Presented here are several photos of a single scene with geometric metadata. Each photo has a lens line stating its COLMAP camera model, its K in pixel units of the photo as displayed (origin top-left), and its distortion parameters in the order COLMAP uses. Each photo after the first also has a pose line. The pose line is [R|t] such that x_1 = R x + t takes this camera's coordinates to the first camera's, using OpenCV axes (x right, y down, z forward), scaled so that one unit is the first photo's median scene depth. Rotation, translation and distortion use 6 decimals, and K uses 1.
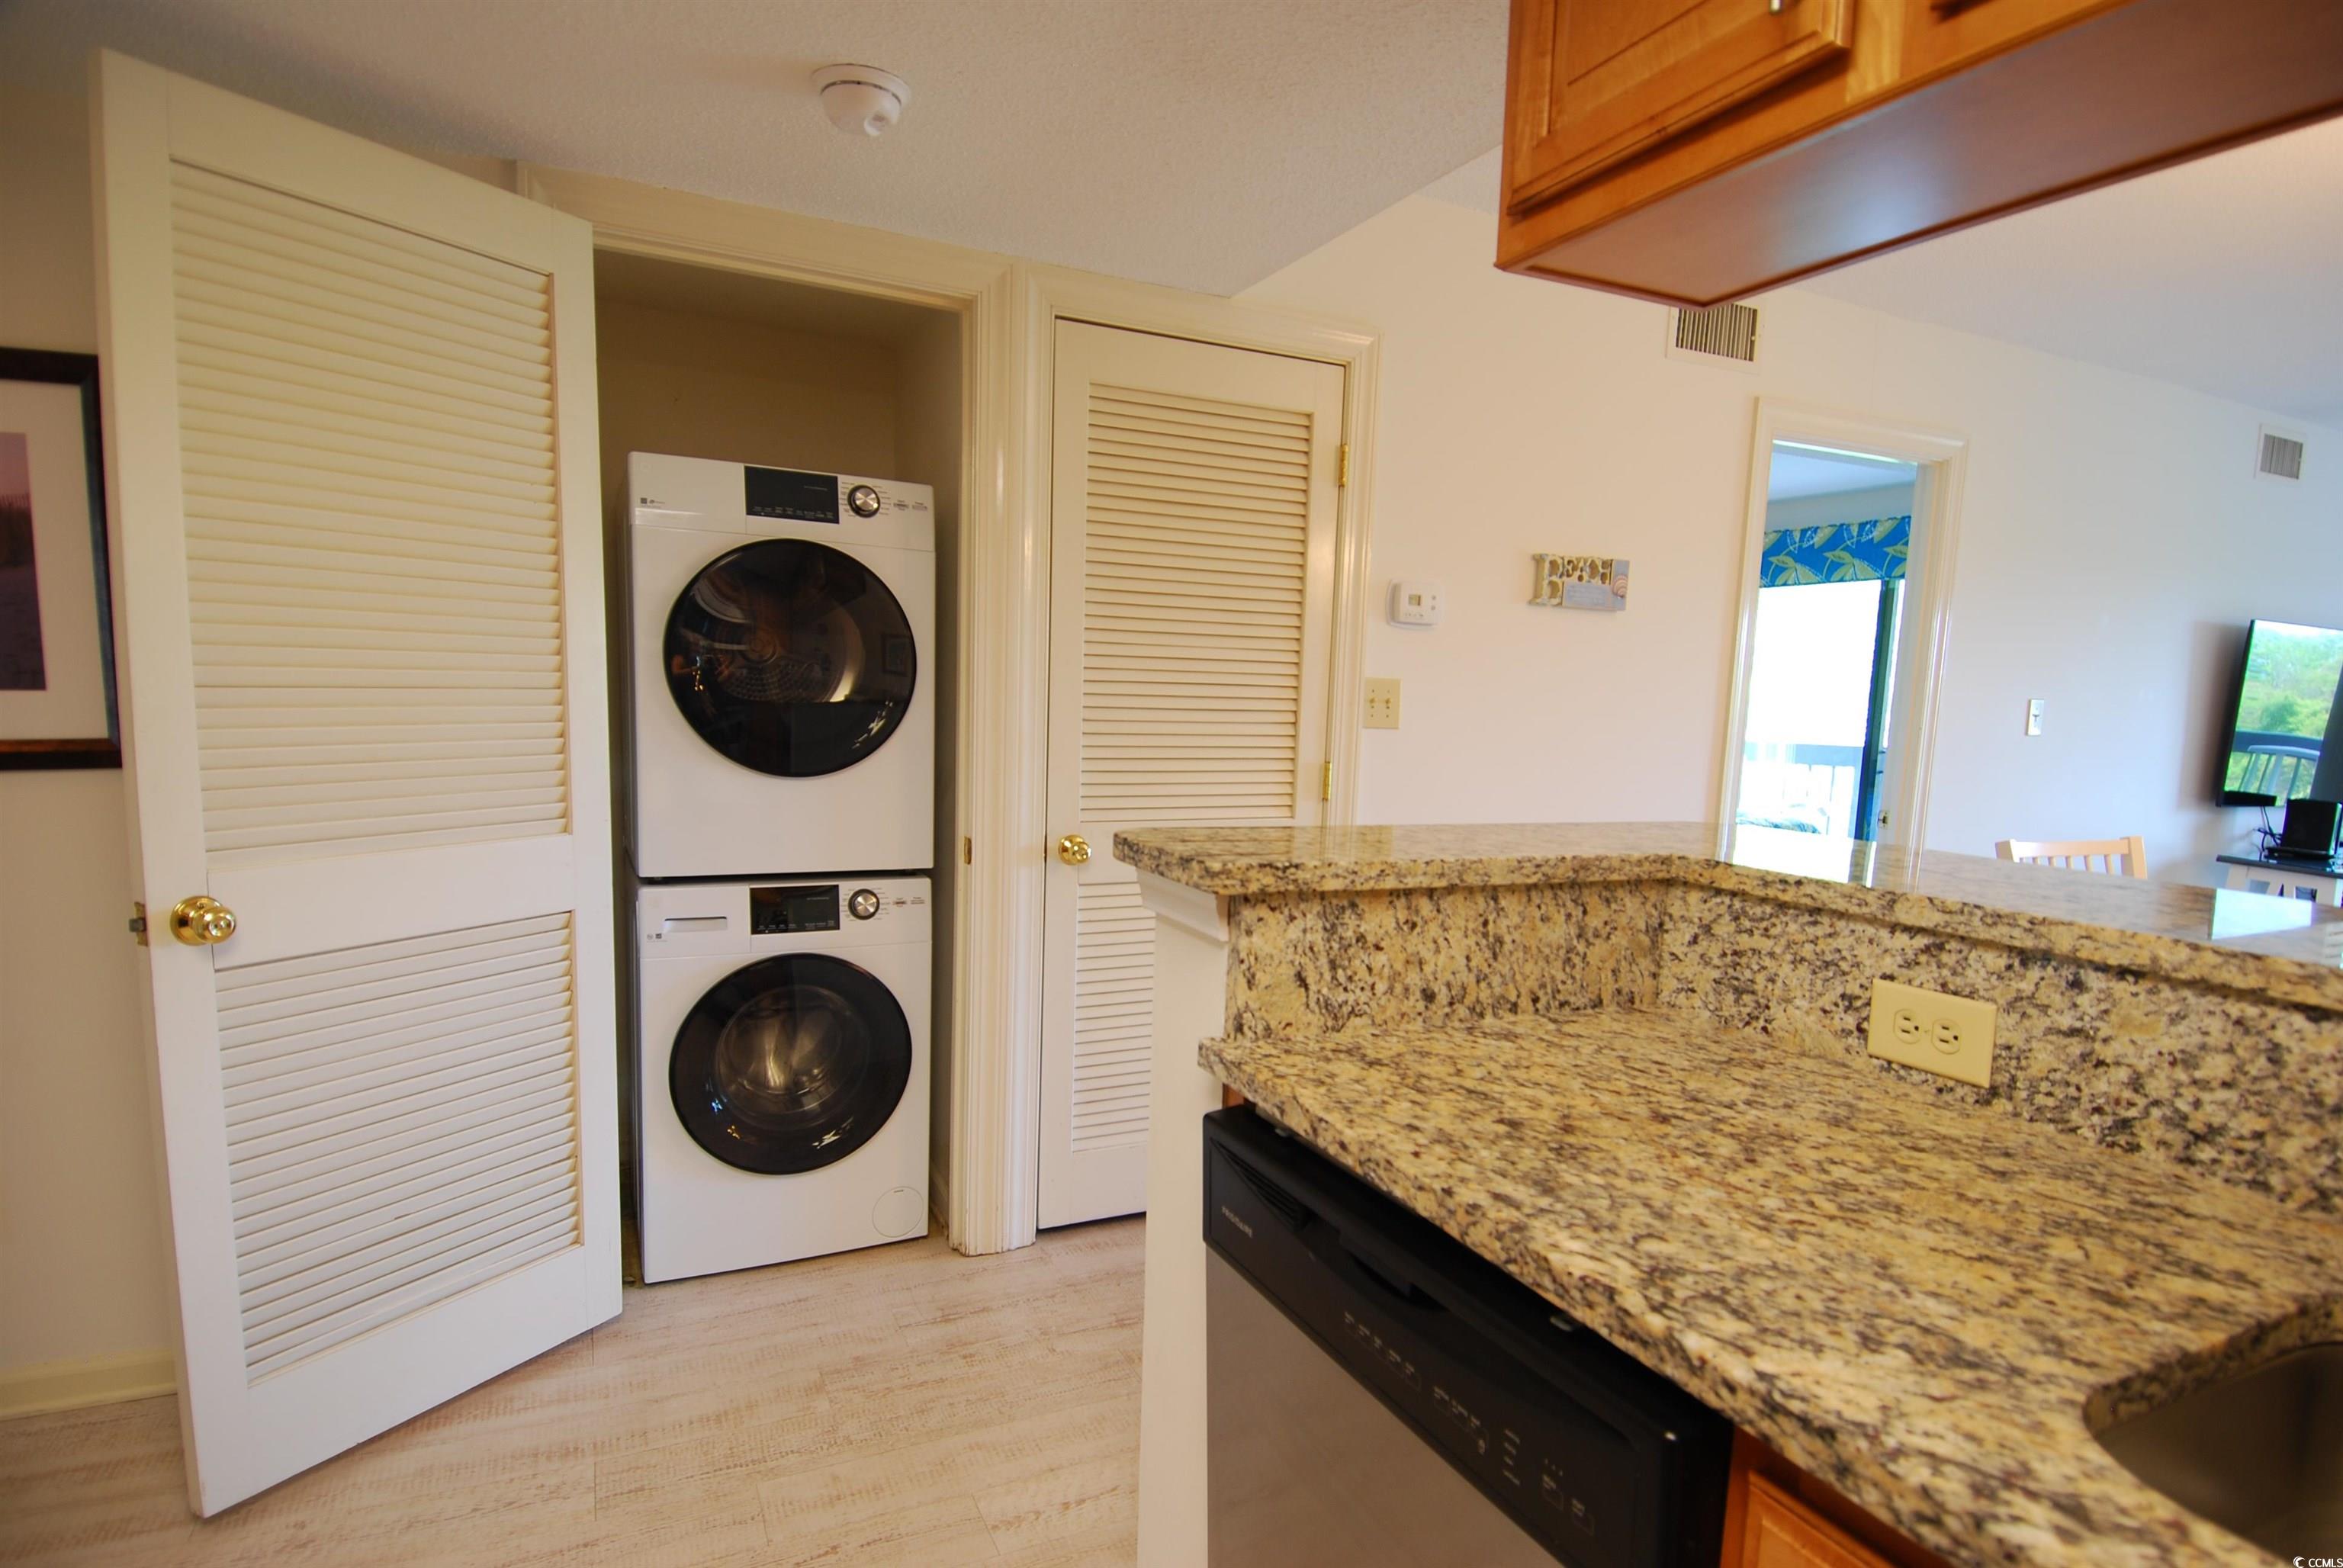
lens RADIAL K [[1222.7, 0, 1166.7], [0, 1222.7, 805.0], [0, 0, 1]] dist [-0.004430, -0.003515]
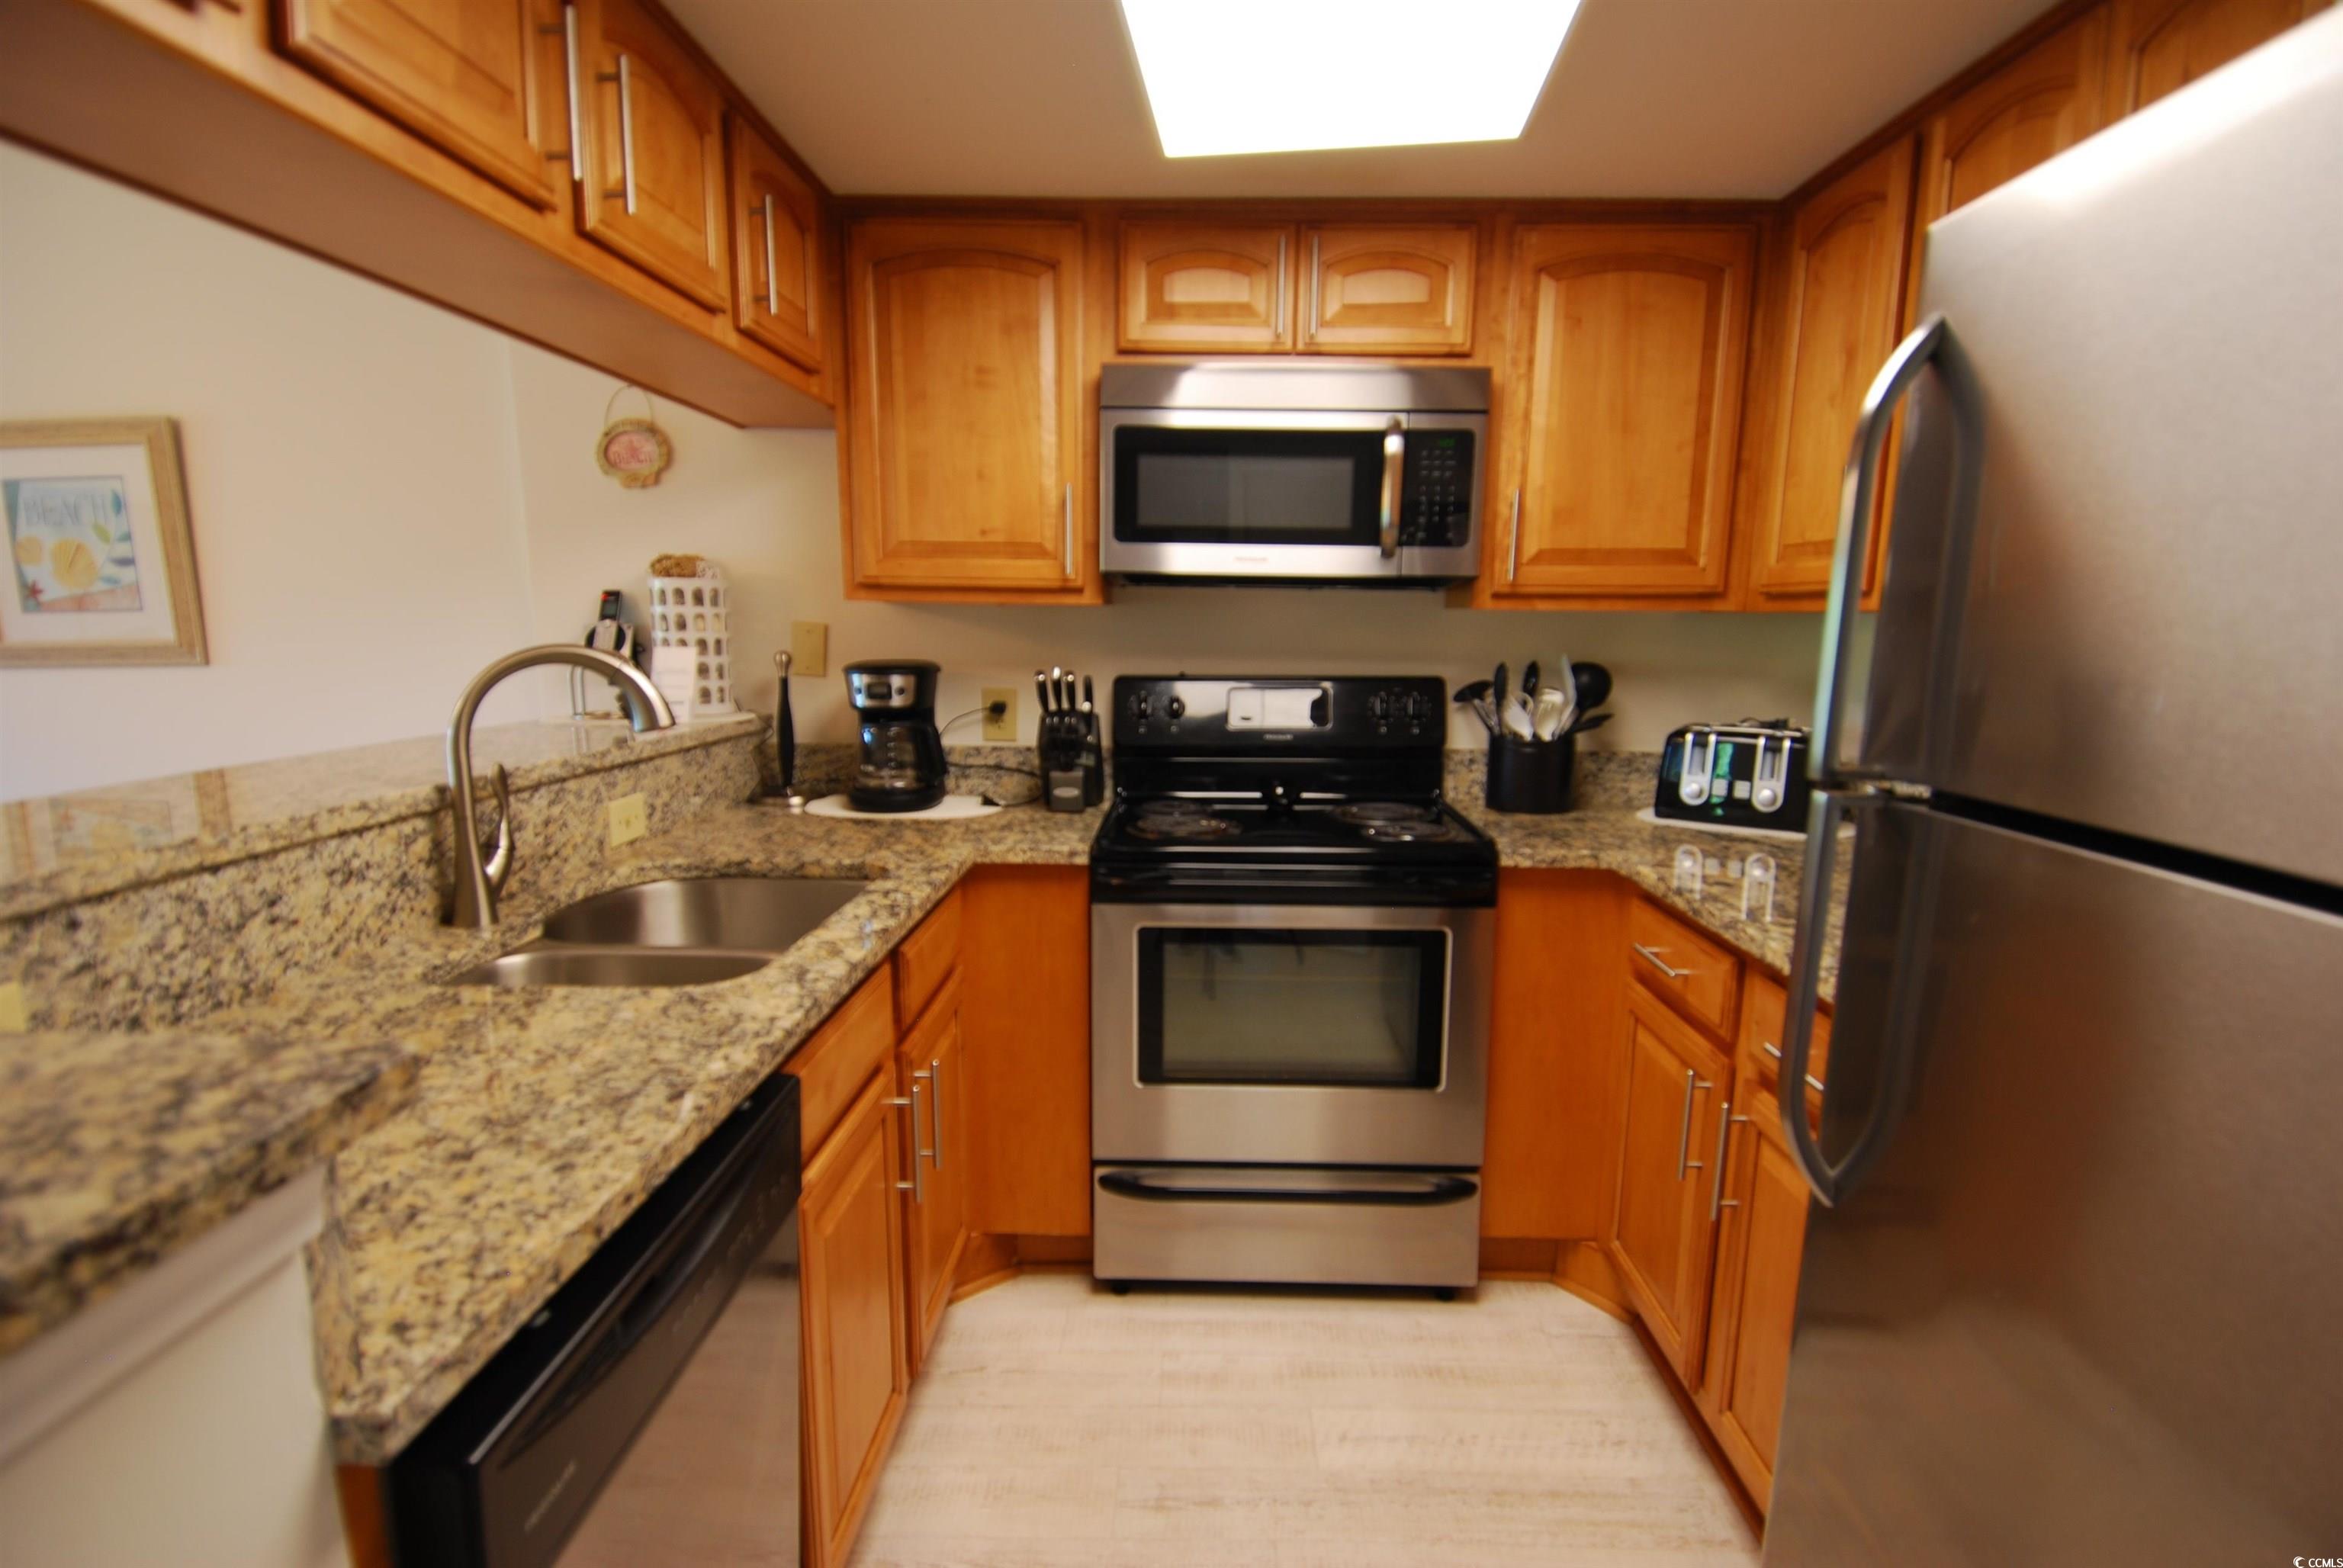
lens RADIAL K [[1222.7, 0, 1171.3], [0, 1222.7, 791.3], [0, 0, 1]] dist [-0.004430, -0.003515]
pose [[-0.884336, -0.109170, 0.453908, -0.575880], [0.009072, 0.968072, 0.250507, -0.227273], [-0.466763, 0.225650, -0.855110, 1.500058]]
